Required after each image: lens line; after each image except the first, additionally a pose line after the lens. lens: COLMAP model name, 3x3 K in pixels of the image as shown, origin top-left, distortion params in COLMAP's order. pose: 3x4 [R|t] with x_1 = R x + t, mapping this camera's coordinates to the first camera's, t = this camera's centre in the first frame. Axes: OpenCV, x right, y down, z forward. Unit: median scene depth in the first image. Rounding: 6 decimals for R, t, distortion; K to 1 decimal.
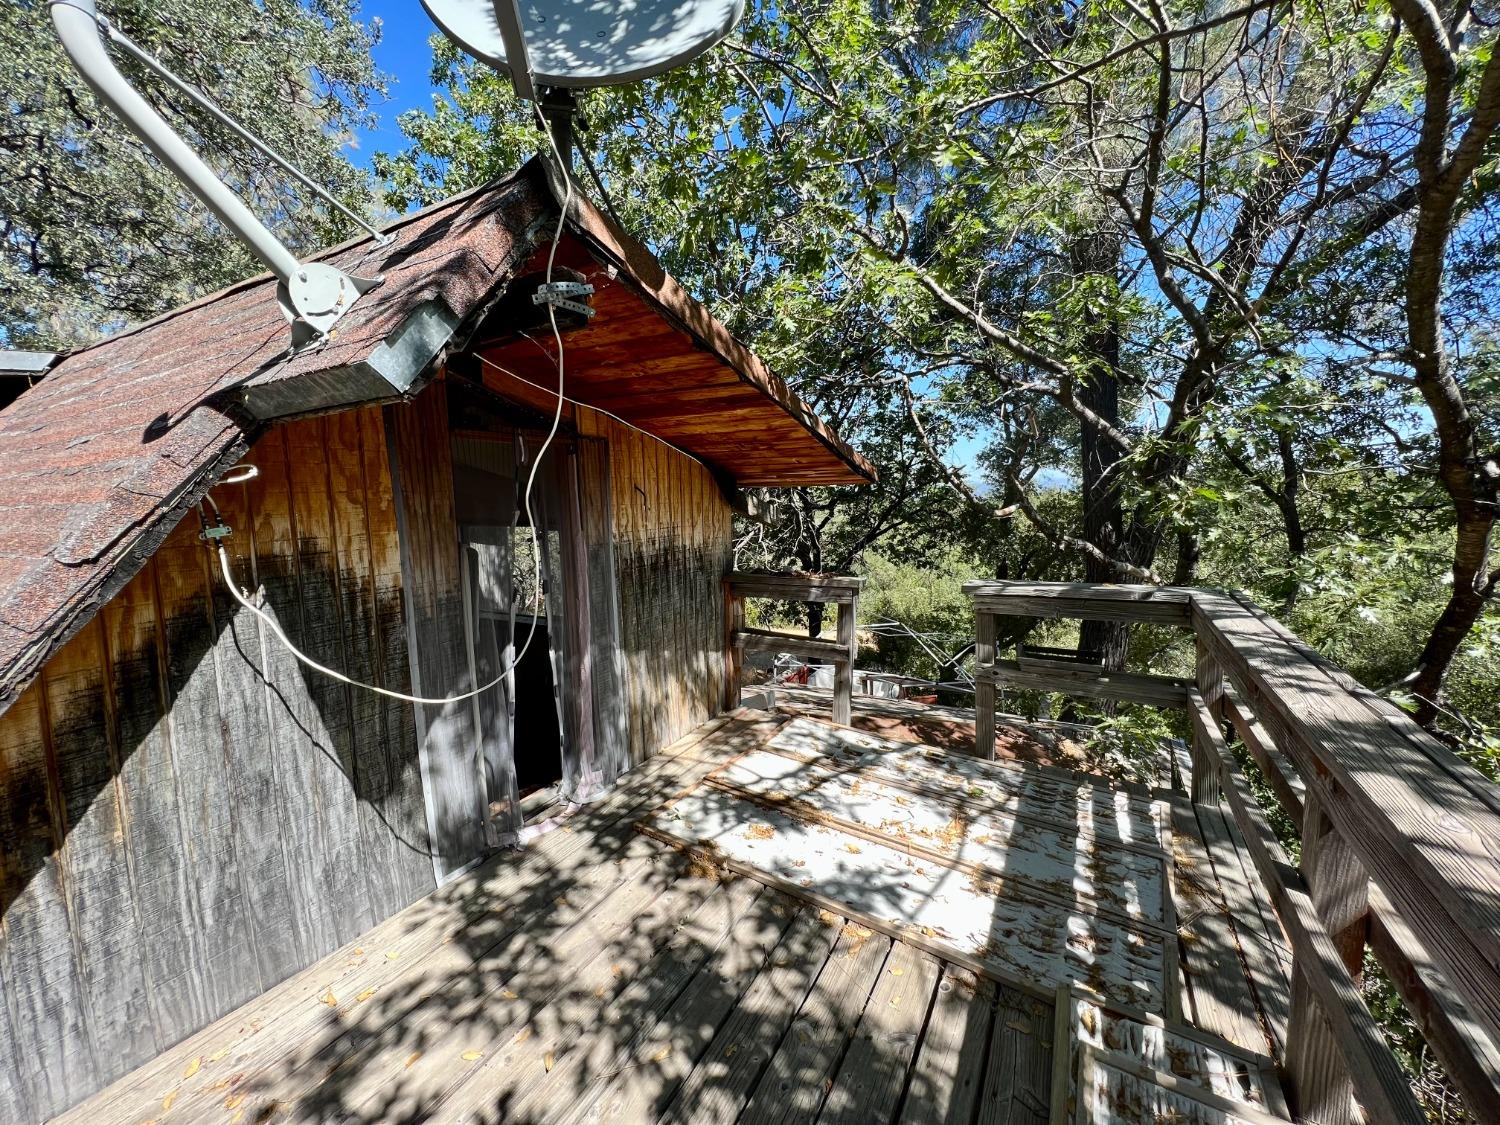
lens RADIAL K [[601.8, 0, 748.6], [0, 601.8, 563.3], [0, 0, 1]] dist [0.000817, 0.000613]
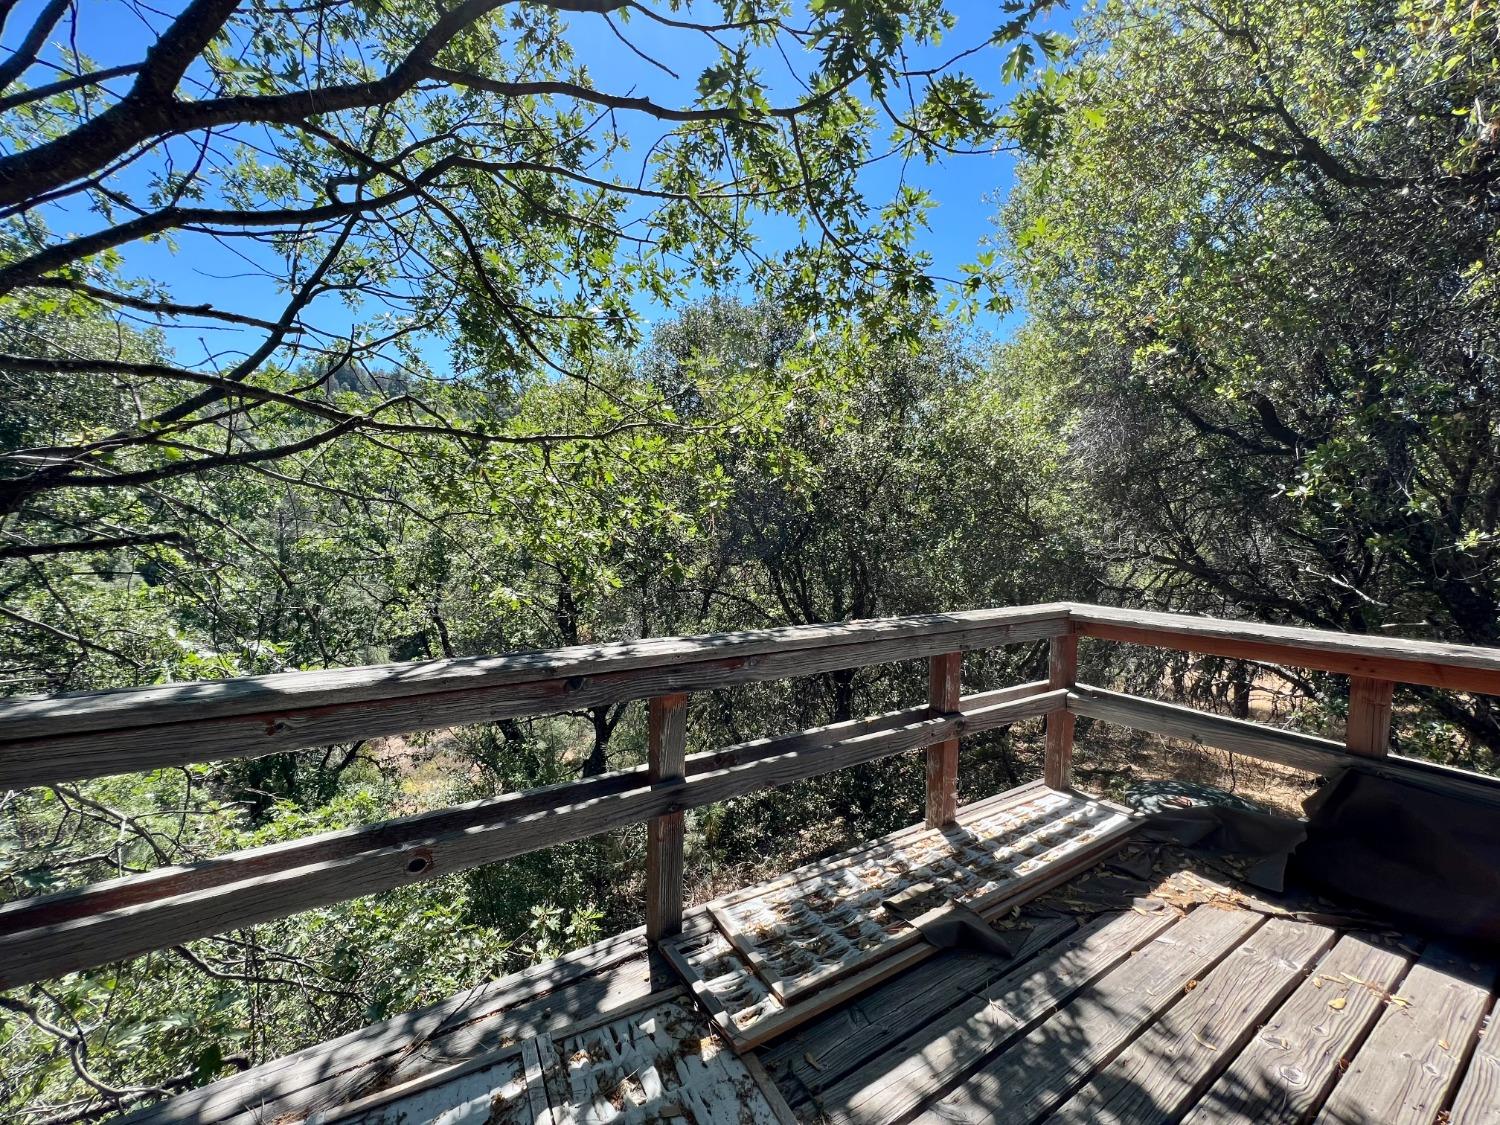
lens RADIAL K [[601.8, 0, 746.5], [0, 601.8, 559.4], [0, 0, 1]] dist [0.000817, 0.000613]
pose [[-0.885071, -0.011279, 0.465319, 0.099763], [0.063633, 0.987388, 0.144968, -0.098727], [-0.461085, 0.157916, -0.873191, 1.400743]]
